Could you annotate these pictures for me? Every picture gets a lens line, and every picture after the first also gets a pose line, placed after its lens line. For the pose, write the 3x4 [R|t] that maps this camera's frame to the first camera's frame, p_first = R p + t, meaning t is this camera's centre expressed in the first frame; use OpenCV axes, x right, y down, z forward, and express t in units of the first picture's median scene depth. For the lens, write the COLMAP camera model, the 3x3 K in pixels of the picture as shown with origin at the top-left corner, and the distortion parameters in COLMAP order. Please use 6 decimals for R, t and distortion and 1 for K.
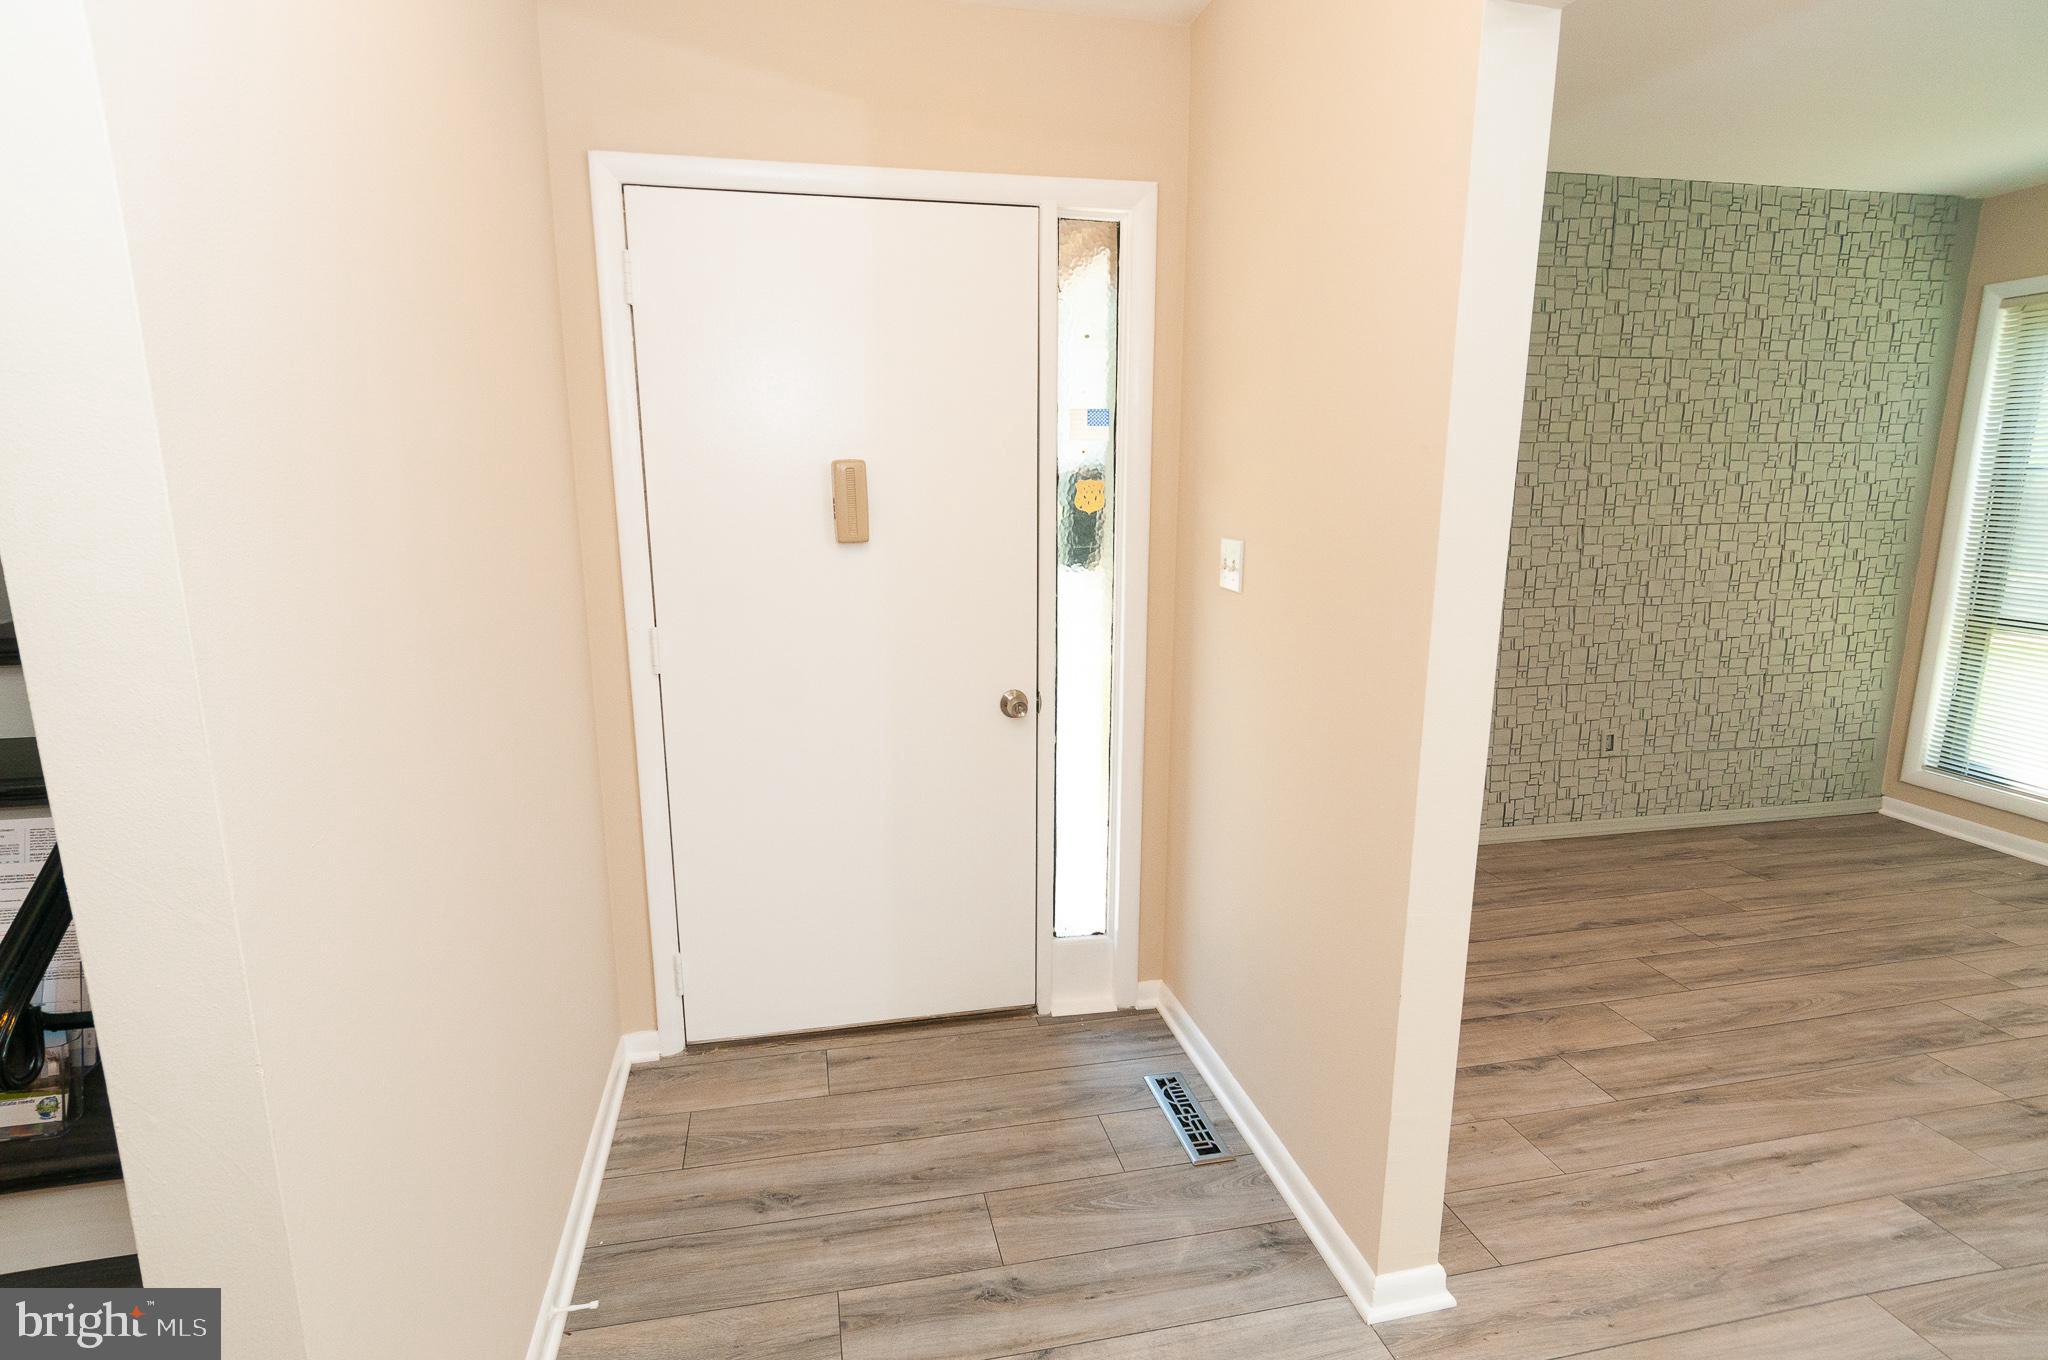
lens RADIAL K [[1059.7, 0, 1018.3], [0, 1059.7, 691.5], [0, 0, 1]] dist [-0.004840, -0.000952]
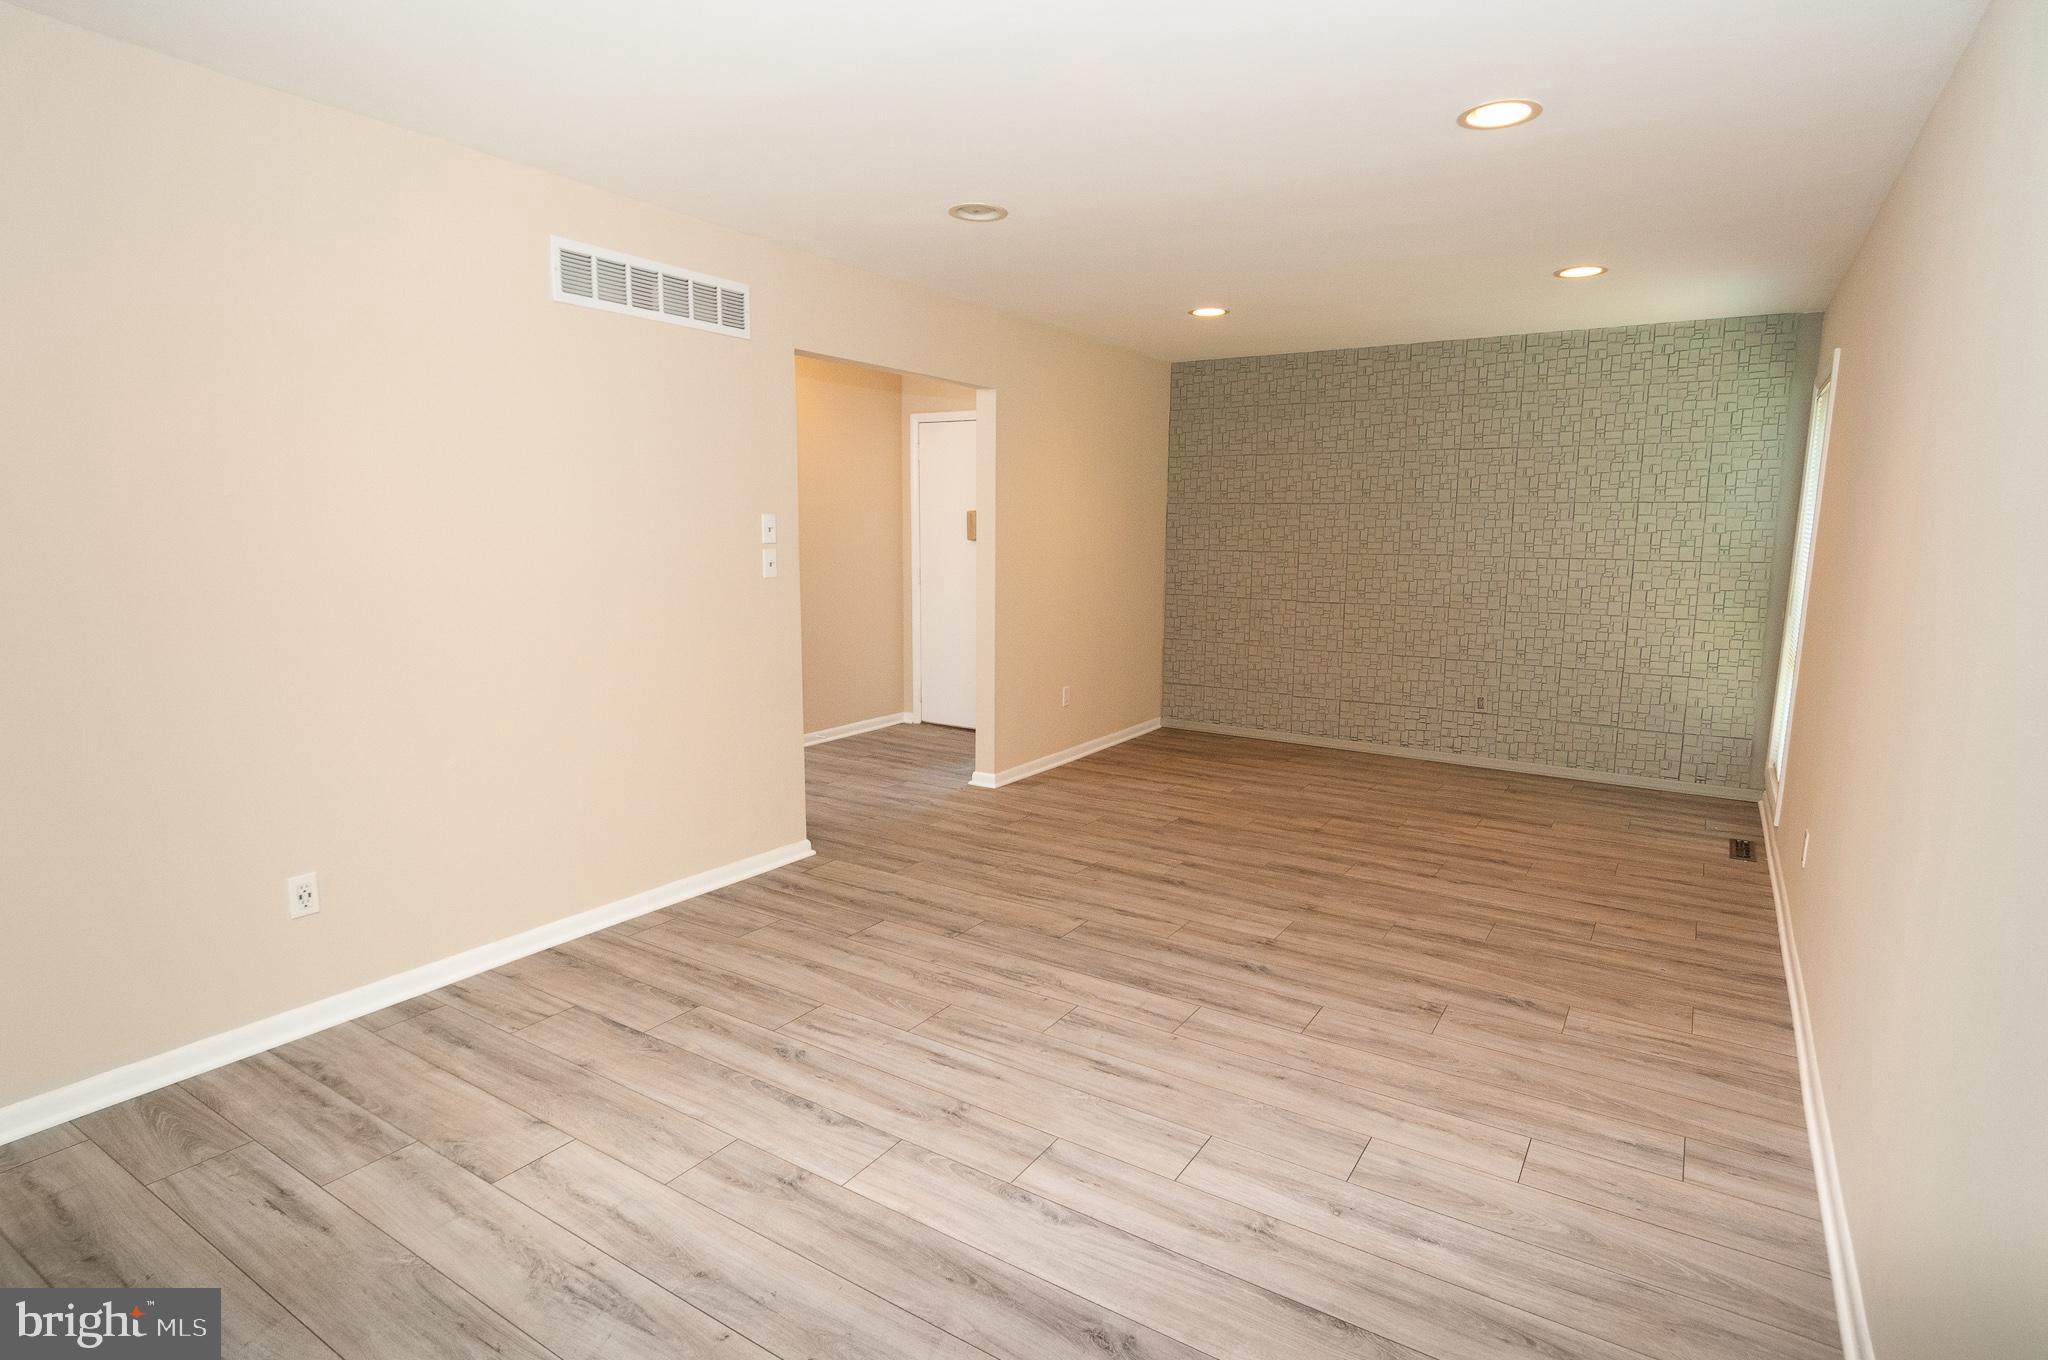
lens RADIAL K [[1055.9, 0, 1019.2], [0, 1055.9, 686.5], [0, 0, 1]] dist [0.018354, -0.019359]
pose [[0.705005, 0.120858, -0.698829, 1.637989], [-0.158728, 0.987265, 0.010611, 0.162296], [0.691212, 0.103443, 0.715210, -0.735485]]
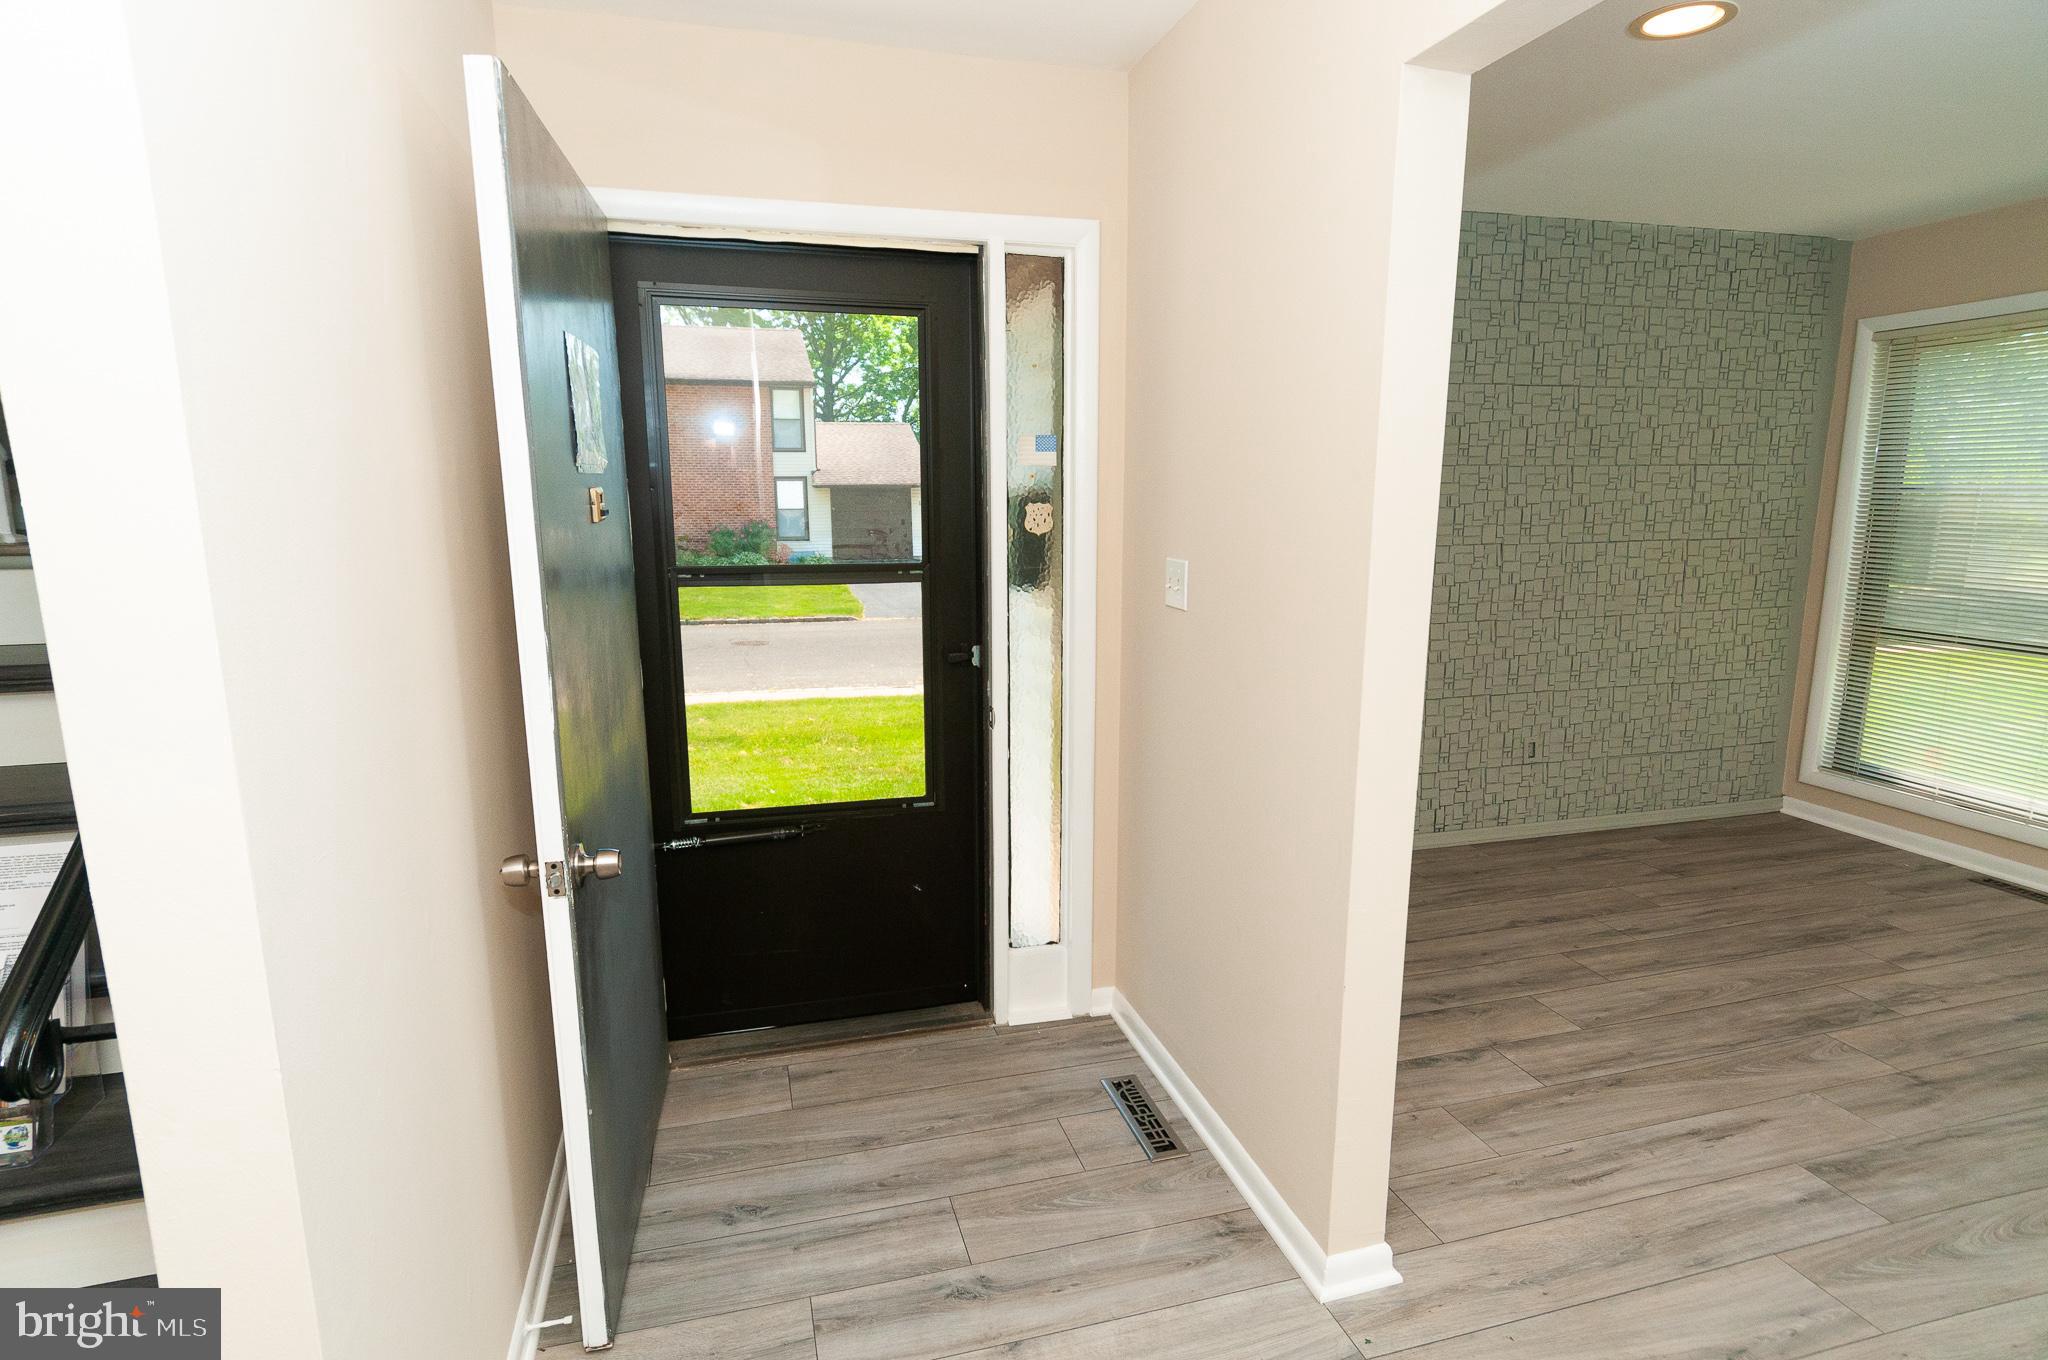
lens RADIAL K [[1059.7, 0, 1018.3], [0, 1059.7, 691.5], [0, 0, 1]] dist [-0.004840, -0.000952]
pose [[0.998199, -0.014330, 0.058247, -0.013866], [0.015466, 0.999698, -0.019088, 0.003667], [-0.057955, 0.019955, 0.998120, -0.027716]]
